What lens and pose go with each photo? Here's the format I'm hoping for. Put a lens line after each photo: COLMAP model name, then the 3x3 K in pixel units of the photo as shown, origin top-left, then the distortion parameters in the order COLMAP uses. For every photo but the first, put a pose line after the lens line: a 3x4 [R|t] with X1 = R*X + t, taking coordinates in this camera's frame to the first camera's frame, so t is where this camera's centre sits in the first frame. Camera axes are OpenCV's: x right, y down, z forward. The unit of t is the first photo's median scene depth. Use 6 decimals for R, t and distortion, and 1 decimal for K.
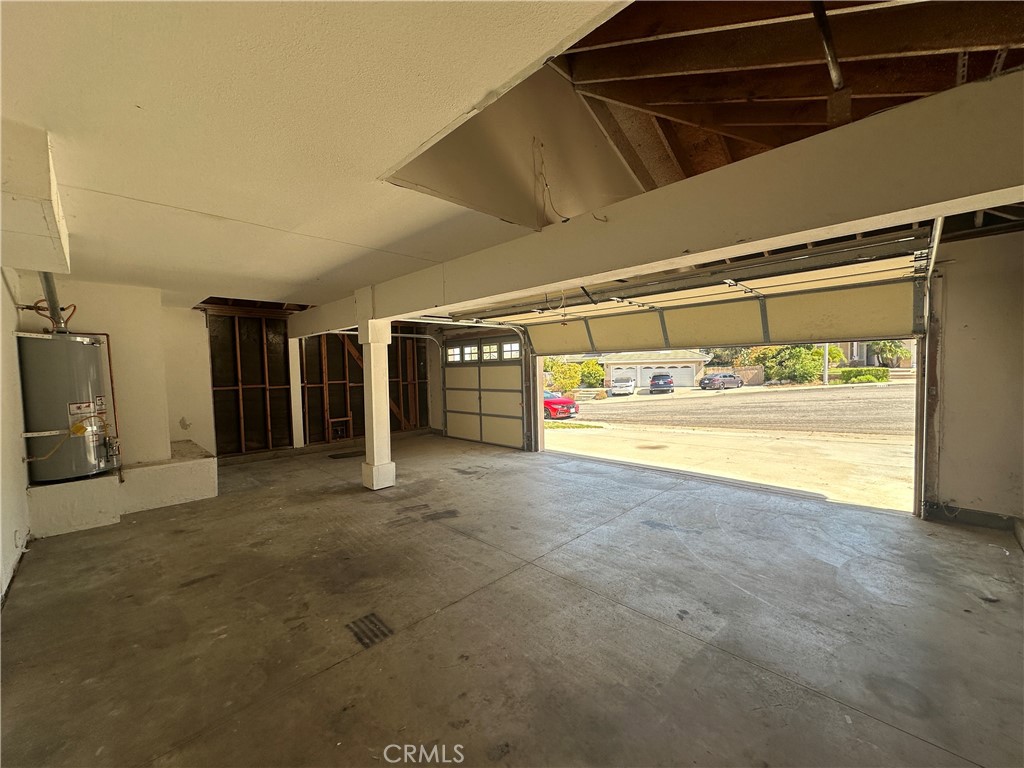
lens RADIAL K [[409.5, 0, 511.7], [0, 409.5, 385.5], [0, 0, 1]] dist [-0.001687, 0.000508]
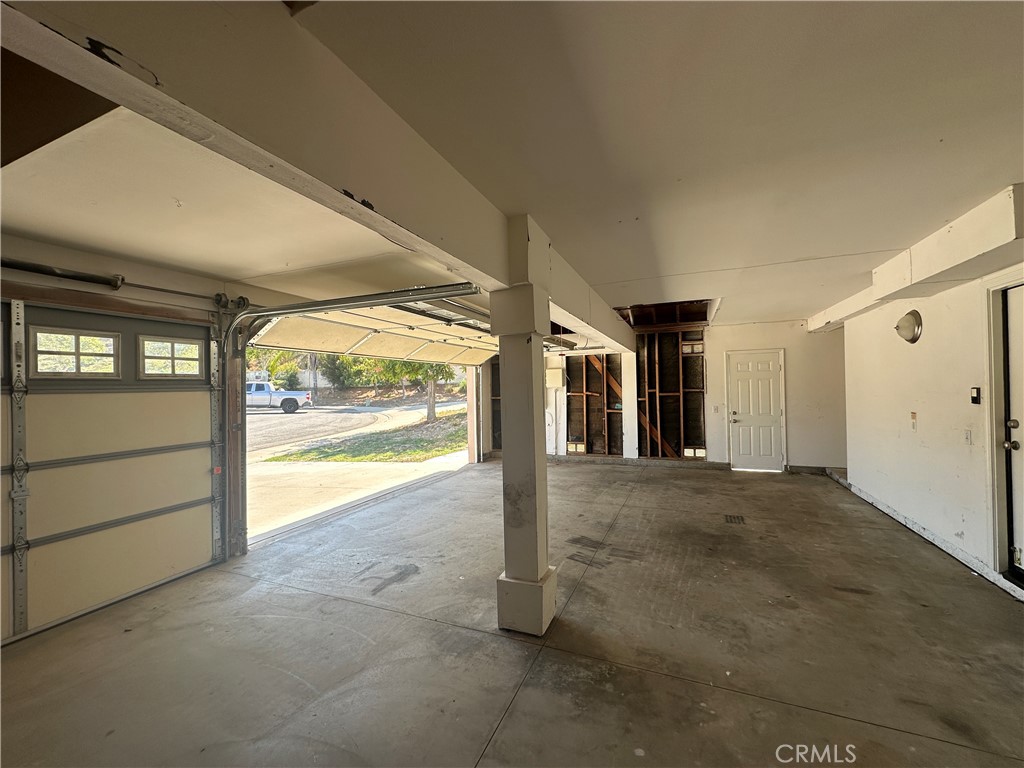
lens RADIAL K [[409.5, 0, 511.7], [0, 409.5, 385.5], [0, 0, 1]] dist [-0.001687, 0.000508]
pose [[-0.371971, 0.032084, 0.927690, -0.986541], [0.069607, 0.997553, -0.006590, -0.047818], [-0.925631, 0.062122, -0.373294, 1.486442]]
